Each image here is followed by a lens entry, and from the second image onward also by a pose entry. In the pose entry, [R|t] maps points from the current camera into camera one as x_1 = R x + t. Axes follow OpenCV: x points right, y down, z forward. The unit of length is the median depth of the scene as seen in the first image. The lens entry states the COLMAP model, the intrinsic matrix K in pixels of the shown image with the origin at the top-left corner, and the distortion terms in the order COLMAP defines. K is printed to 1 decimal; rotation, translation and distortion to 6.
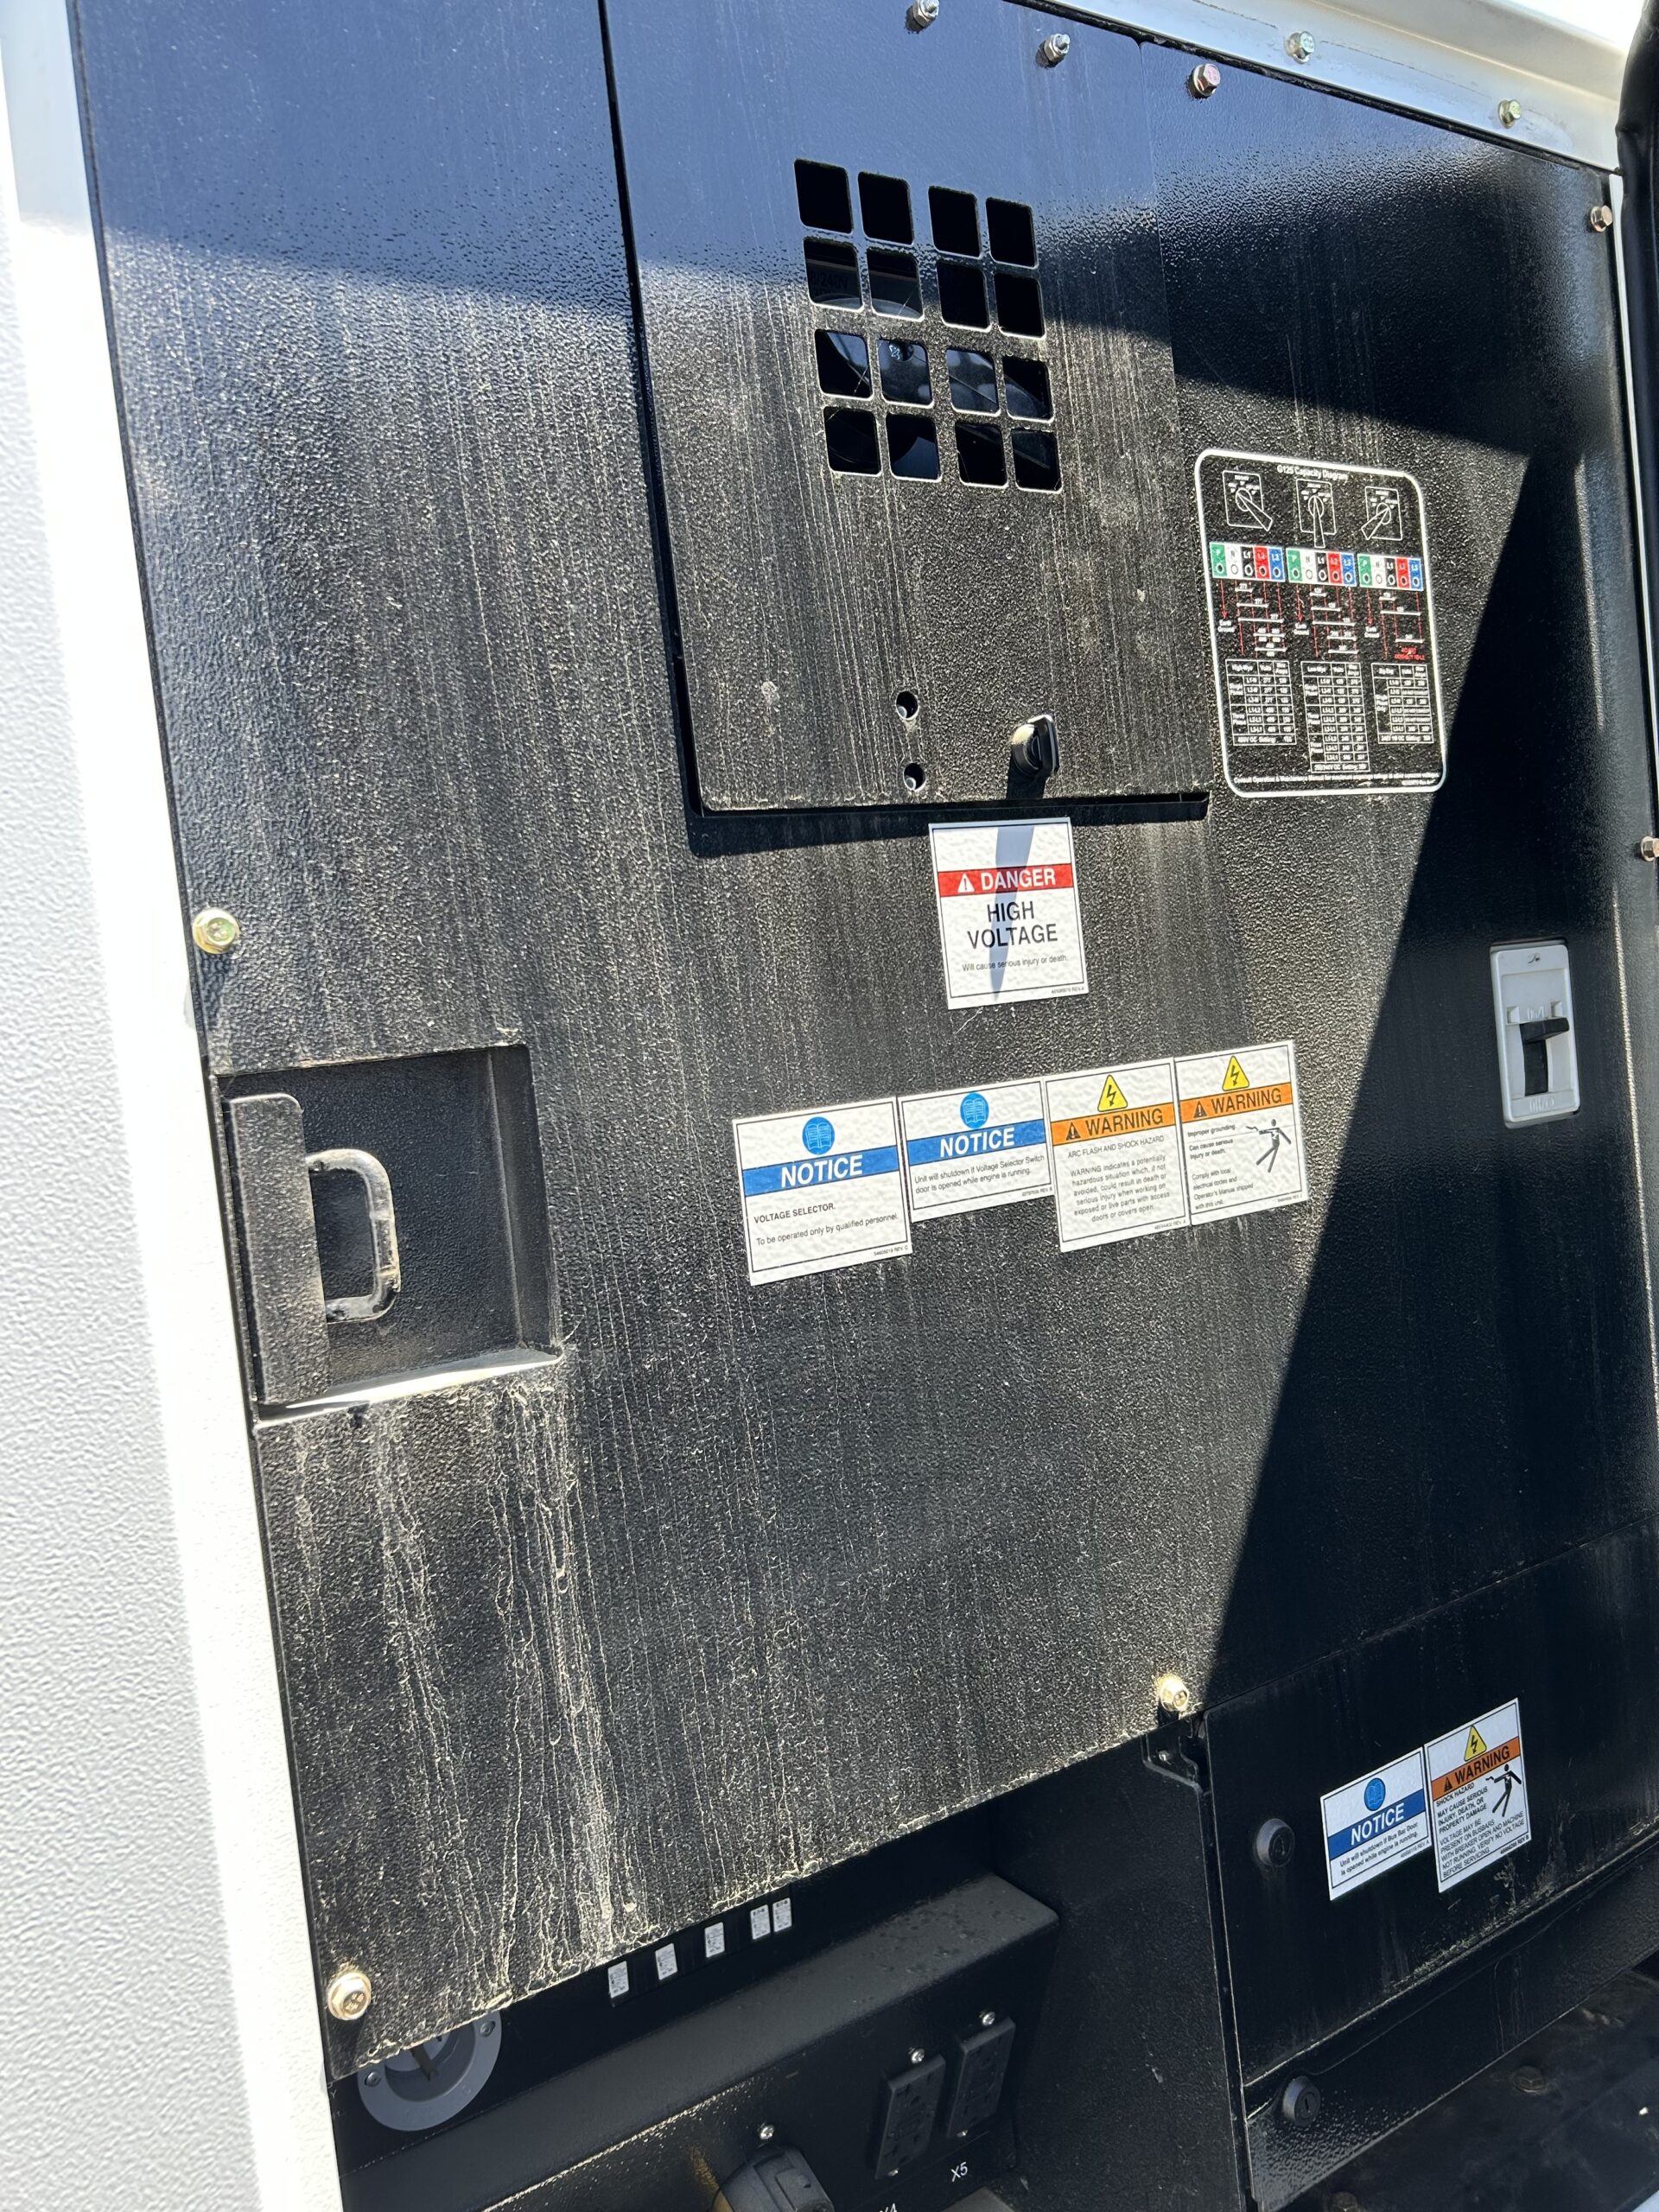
lens RADIAL K [[1697.2, 0, 819.3], [0, 1697.2, 1110.2], [0, 0, 1]] dist [0.013318, -0.010745]
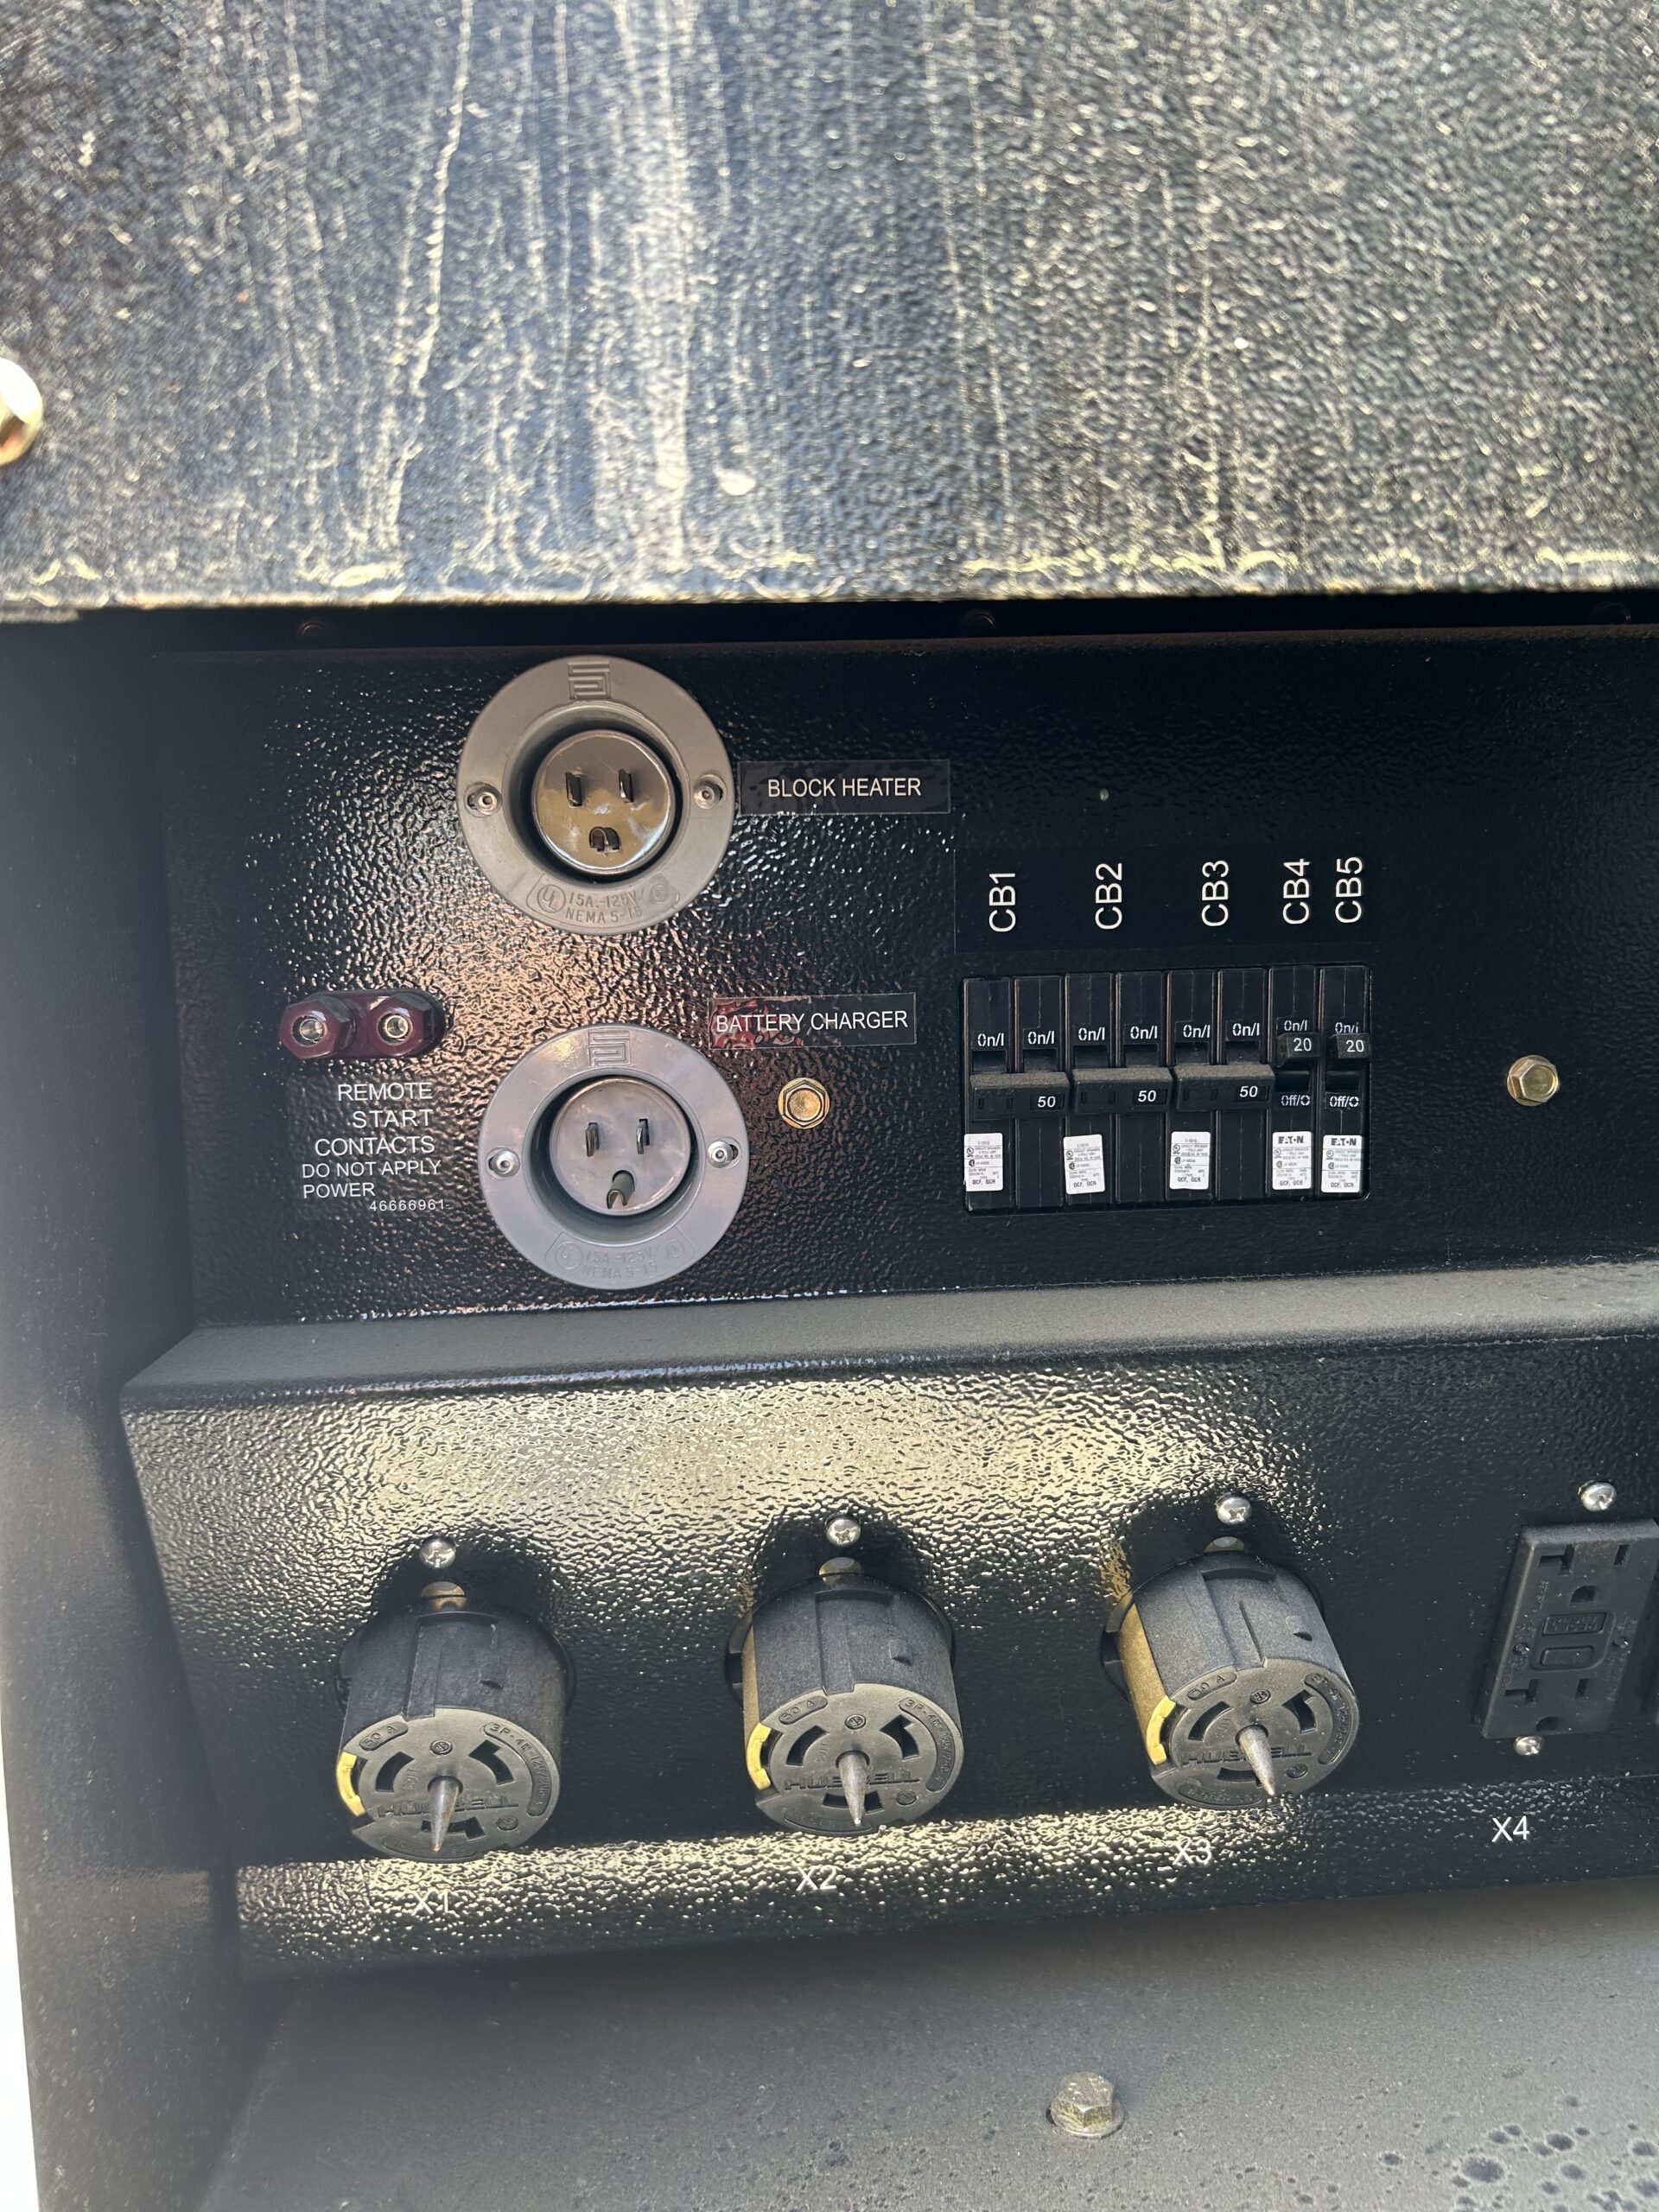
lens RADIAL K [[1697.2, 0, 837.5], [0, 1697.2, 1107.9], [0, 0, 1]] dist [0.013318, -0.010745]
pose [[0.874620, 0.117943, -0.470243, 0.112972], [-0.085378, 0.992268, 0.090078, 0.576816], [0.477232, -0.038636, 0.877928, 0.659854]]
